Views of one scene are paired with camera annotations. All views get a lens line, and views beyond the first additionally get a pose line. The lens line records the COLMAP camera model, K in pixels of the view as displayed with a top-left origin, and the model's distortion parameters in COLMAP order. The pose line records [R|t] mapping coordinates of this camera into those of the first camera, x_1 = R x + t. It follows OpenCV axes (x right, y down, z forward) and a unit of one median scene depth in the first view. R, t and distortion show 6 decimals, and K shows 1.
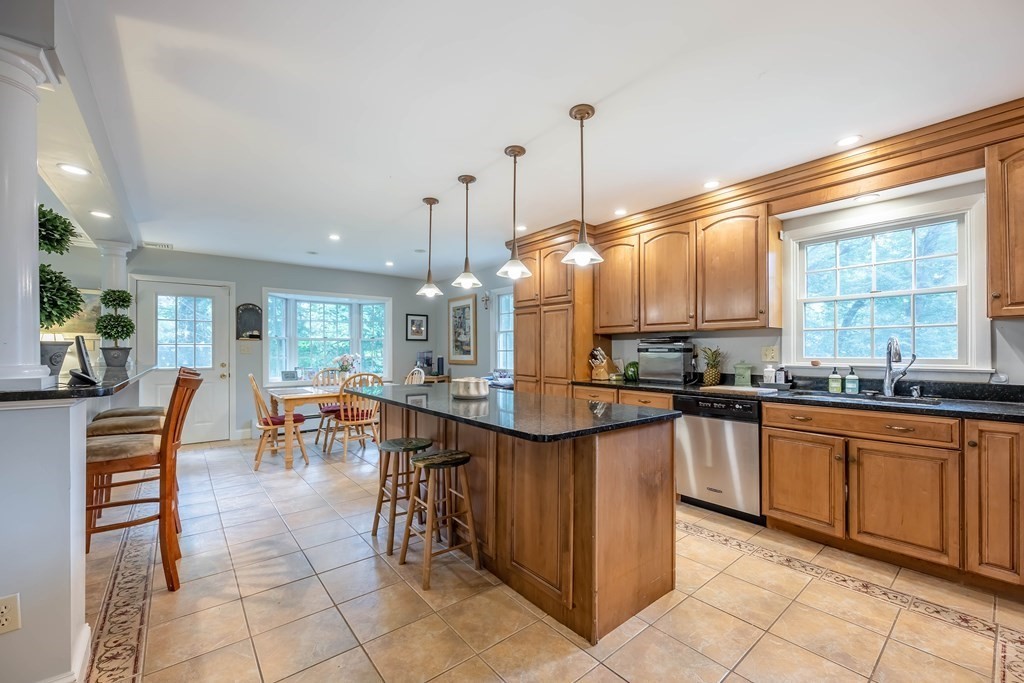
lens RADIAL K [[407.9, 0, 515.6], [0, 407.9, 351.5], [0, 0, 1]] dist [-0.005229, 0.000530]
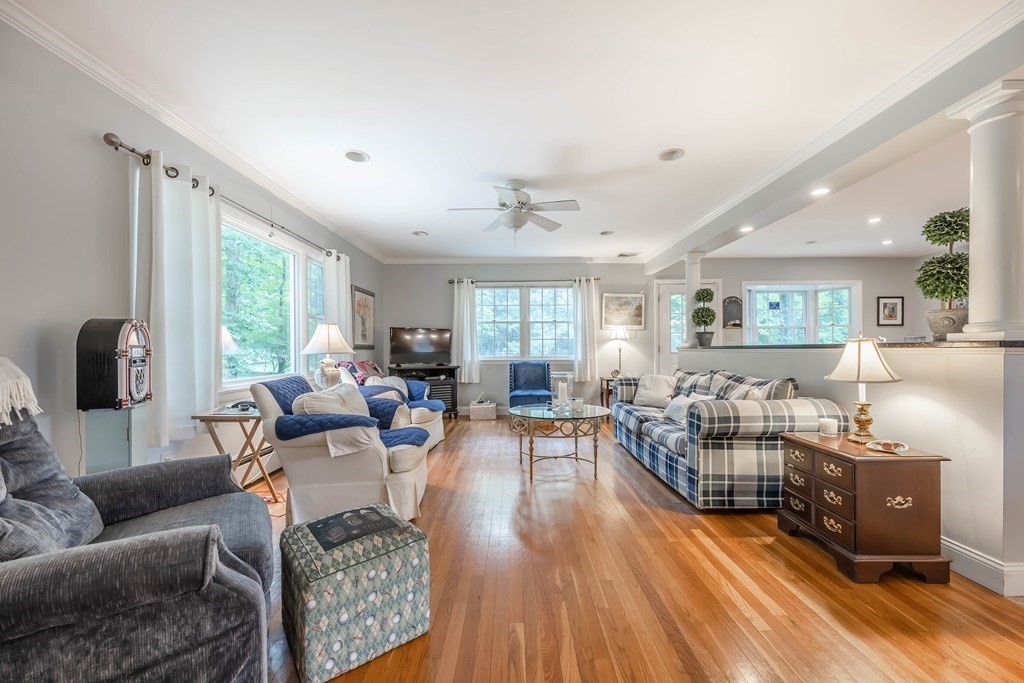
lens RADIAL K [[407.9, 0, 504.2], [0, 407.9, 346.2], [0, 0, 1]] dist [-0.005229, 0.000530]
pose [[0.767938, -0.006540, -0.640491, -0.412538], [0.001943, 0.999967, -0.007881, 0.029704], [0.640521, 0.004808, 0.767925, -0.288258]]
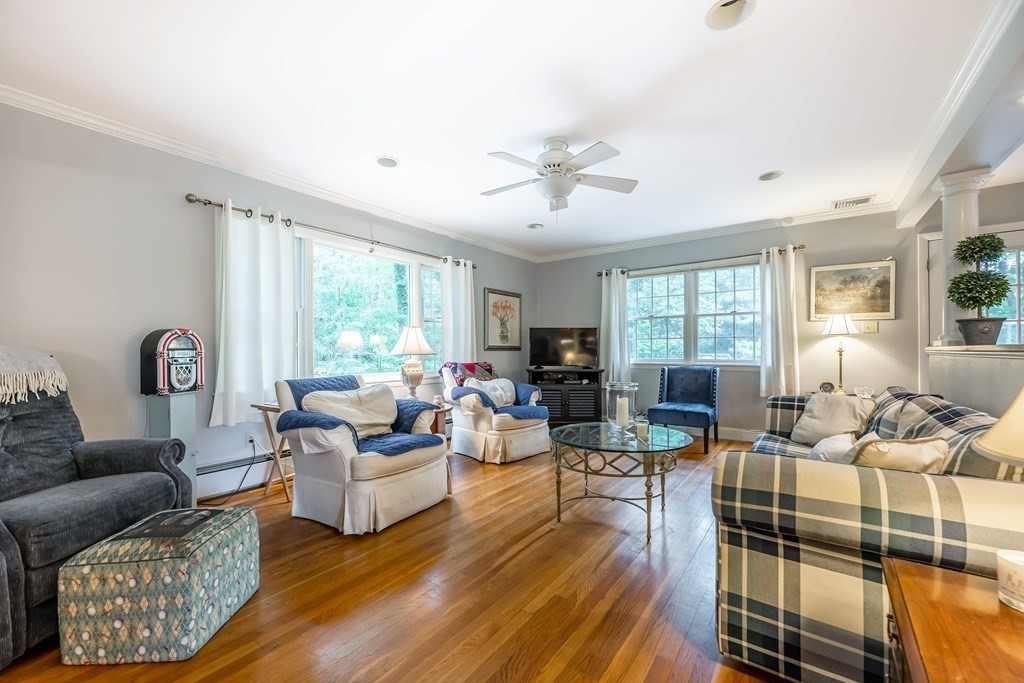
lens RADIAL K [[407.9, 0, 513.8], [0, 407.9, 346.7], [0, 0, 1]] dist [-0.005229, 0.000530]
pose [[0.249132, -0.008199, -0.968435, -0.331175], [0.001076, 0.999966, -0.008189, 0.027844], [0.968469, 0.000998, 0.249132, 0.033380]]
